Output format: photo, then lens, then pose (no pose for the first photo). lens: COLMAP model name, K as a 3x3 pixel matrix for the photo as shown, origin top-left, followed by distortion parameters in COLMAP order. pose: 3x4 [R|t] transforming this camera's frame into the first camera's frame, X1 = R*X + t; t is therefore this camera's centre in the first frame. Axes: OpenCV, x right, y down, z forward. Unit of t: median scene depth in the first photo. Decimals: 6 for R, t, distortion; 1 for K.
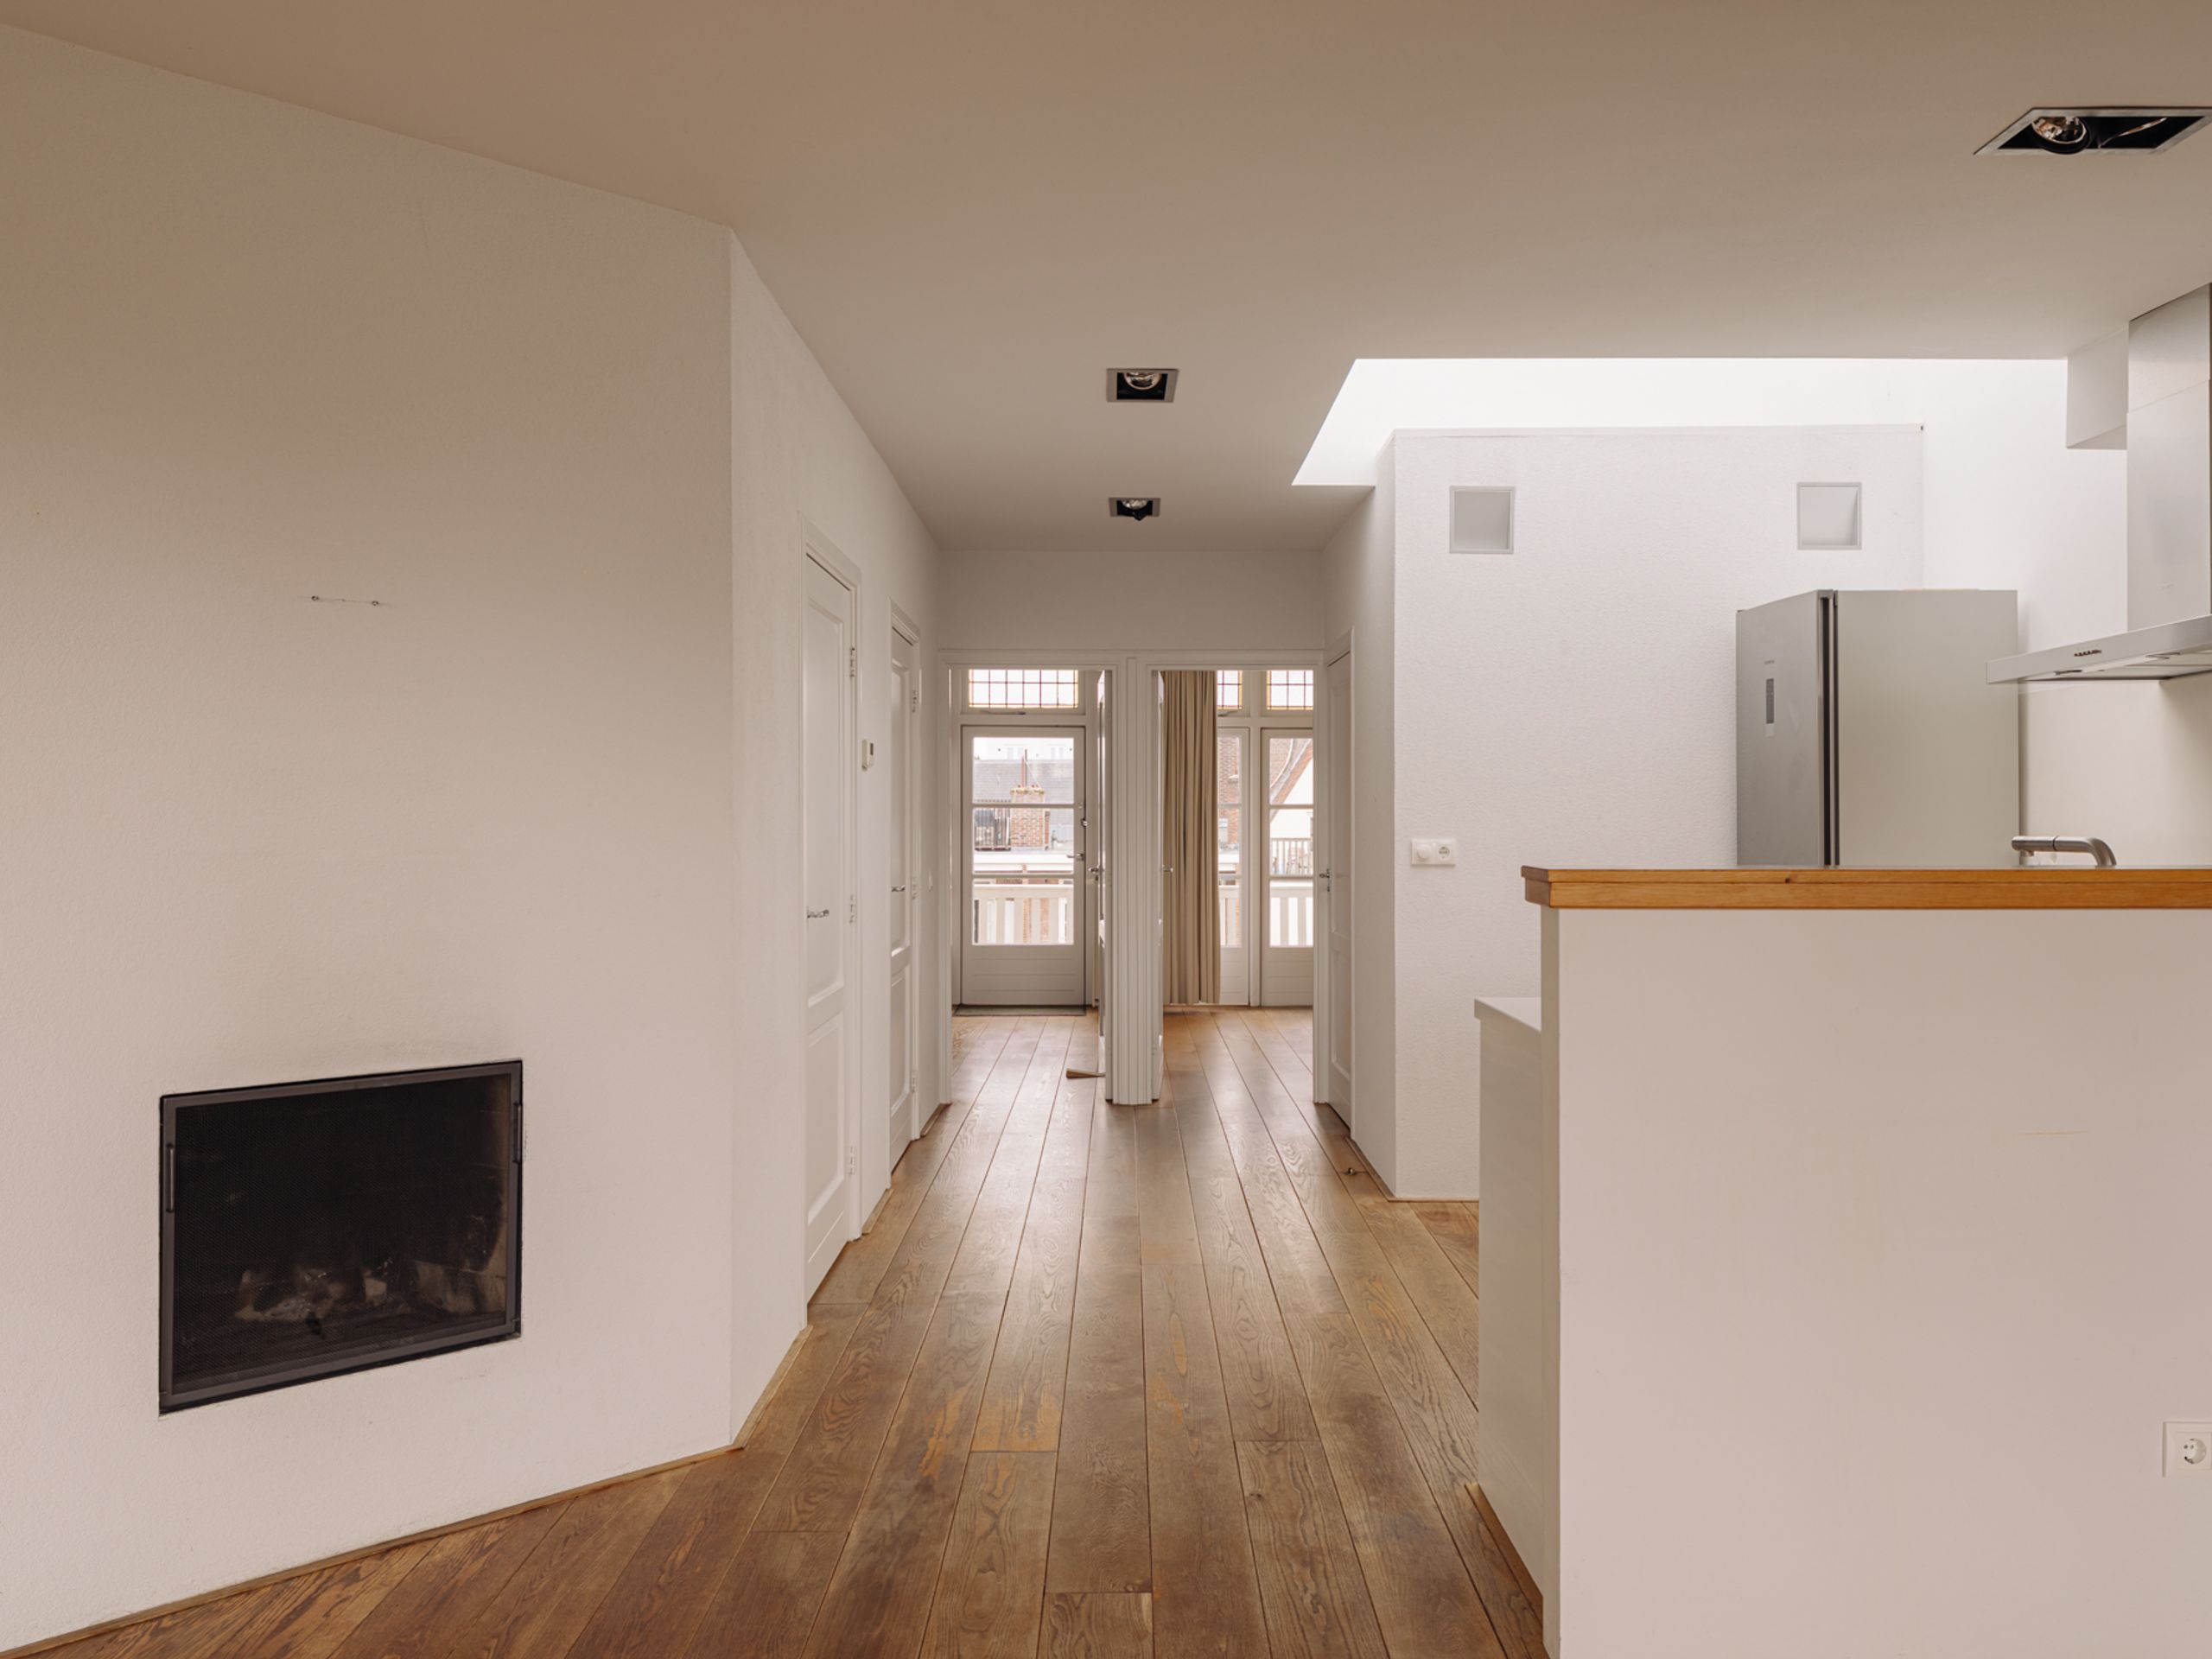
lens RADIAL K [[1543.2, 0, 1106.0], [0, 1543.2, 829.5], [0, 0, 1]] dist [-0.000041, -0.000923]
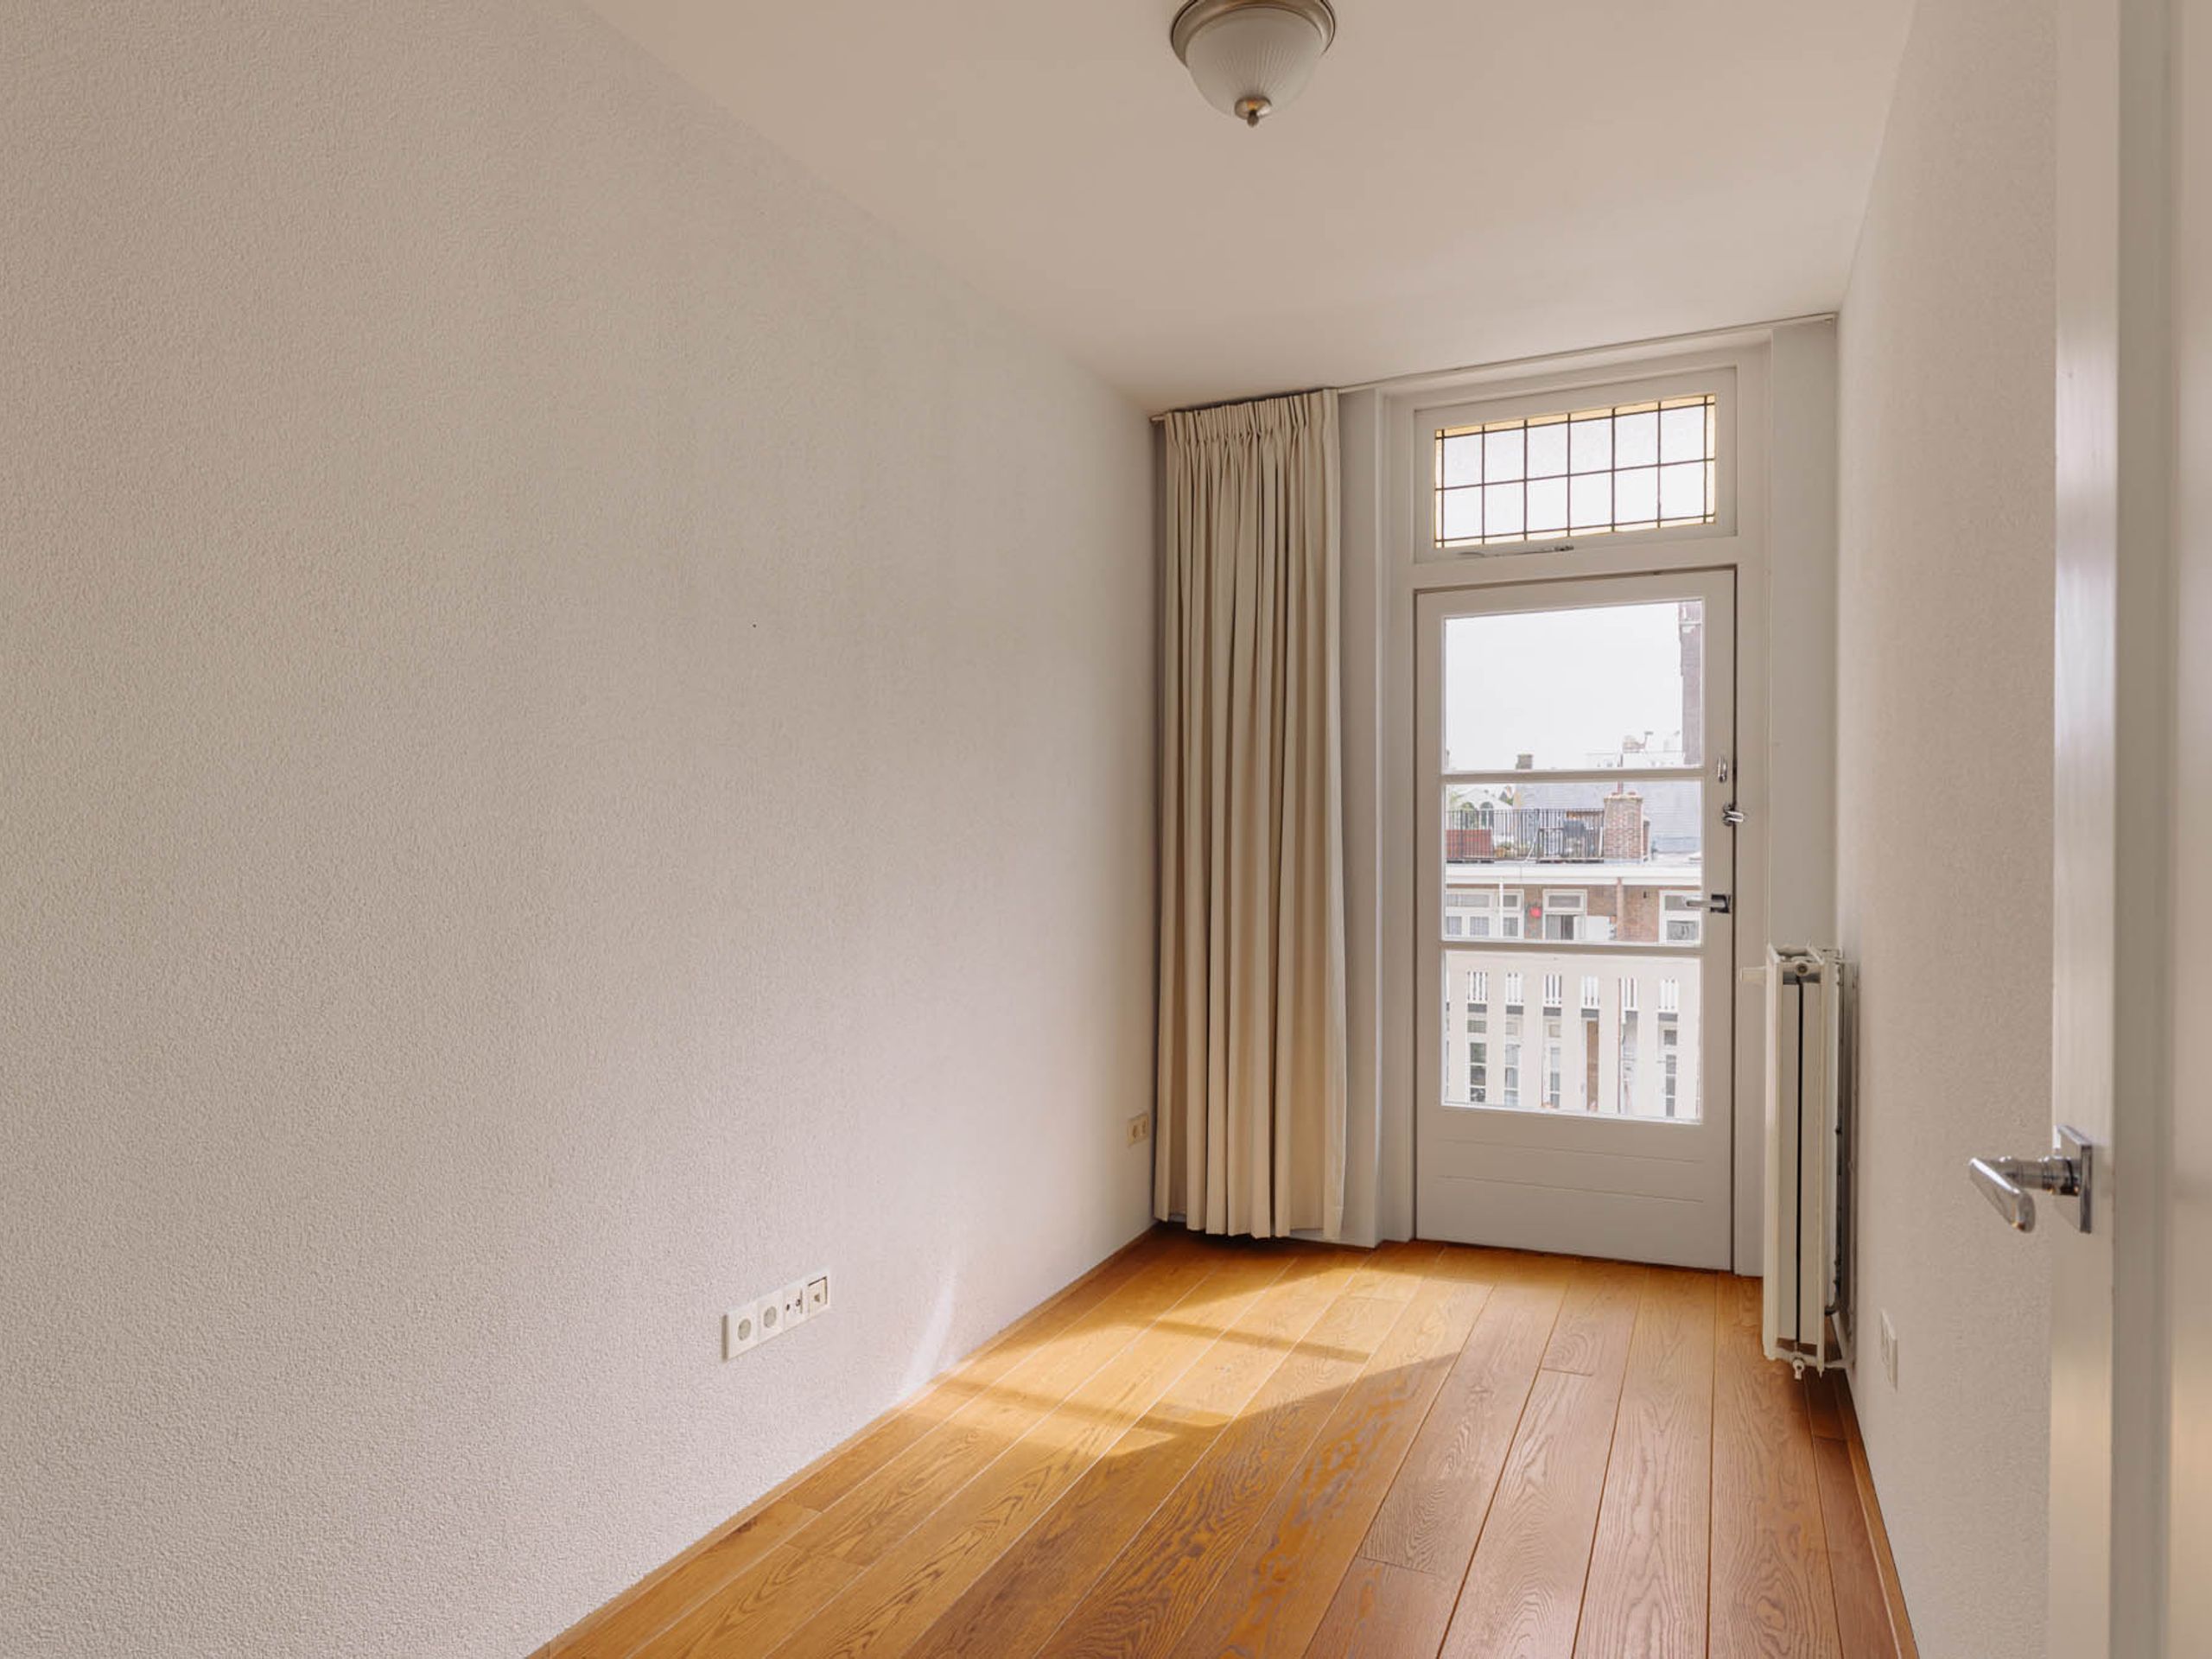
lens RADIAL K [[1347.2, 0, 1106.0], [0, 1347.2, 829.5], [0, 0, 1]] dist [-0.000374, -0.000848]
pose [[0.912963, 0.003871, -0.408024, -0.004086], [-0.007075, 0.999955, -0.006344, 0.000398], [0.407981, 0.008679, 0.912949, 0.131129]]
